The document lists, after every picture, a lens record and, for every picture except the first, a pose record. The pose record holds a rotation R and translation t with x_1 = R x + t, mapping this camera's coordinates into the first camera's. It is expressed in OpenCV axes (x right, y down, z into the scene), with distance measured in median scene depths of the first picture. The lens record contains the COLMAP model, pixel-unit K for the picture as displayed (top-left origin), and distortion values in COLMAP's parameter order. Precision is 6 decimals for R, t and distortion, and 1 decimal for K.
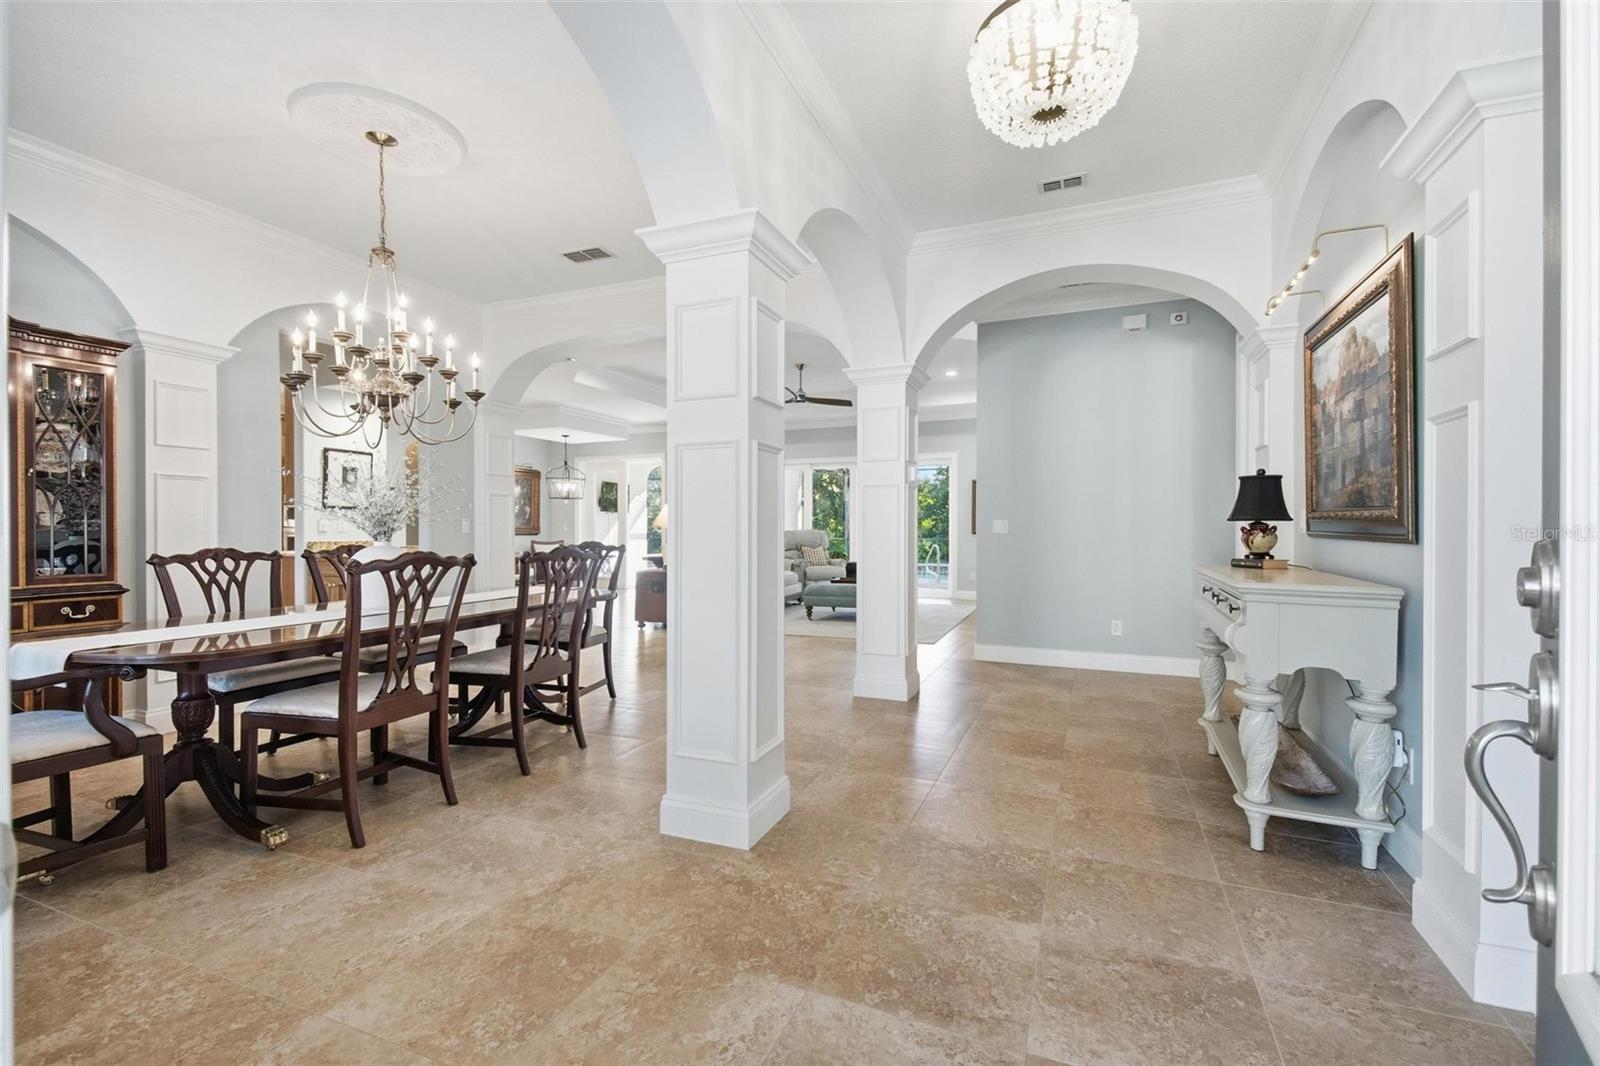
lens RADIAL K [[702.8, 0, 798.9], [0, 702.8, 531.7], [0, 0, 1]] dist [0.037446, -0.003538]
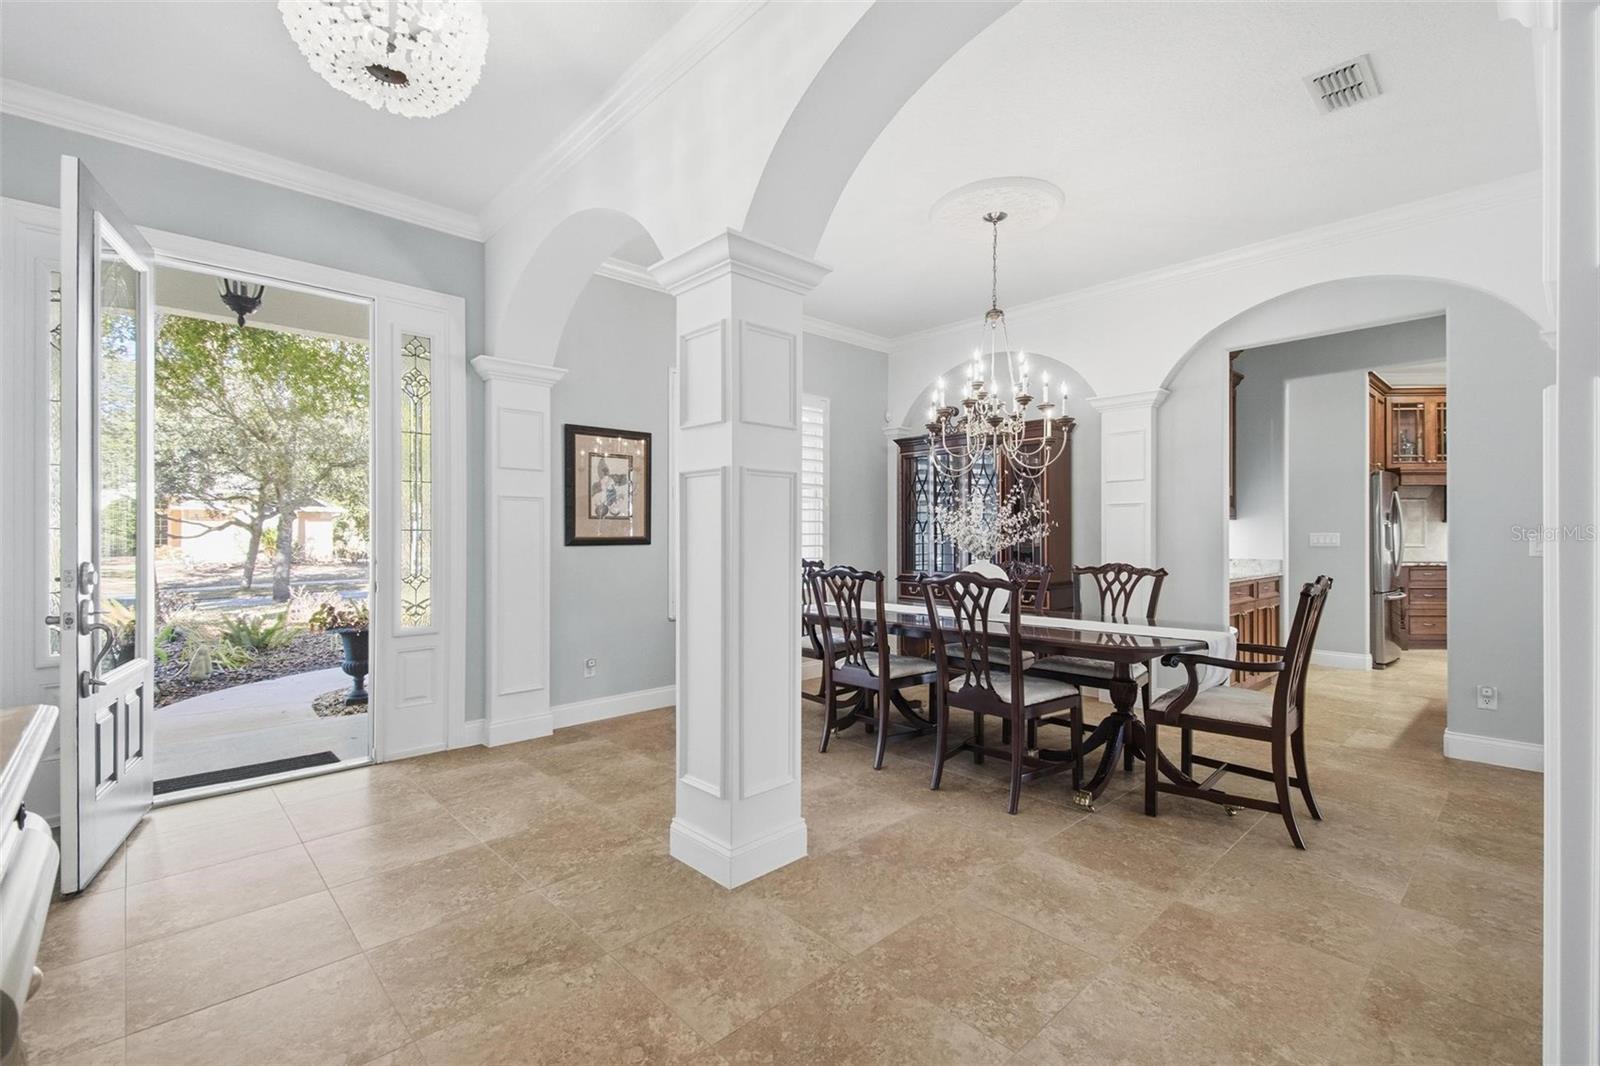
lens RADIAL K [[702.8, 0, 797.5], [0, 702.8, 535.2], [0, 0, 1]] dist [0.037446, -0.003538]
pose [[-0.414862, 0.000219, -0.909884, 0.610682], [-0.003304, 0.999993, 0.001747, -0.028410], [0.909878, 0.003731, -0.414859, 1.194992]]
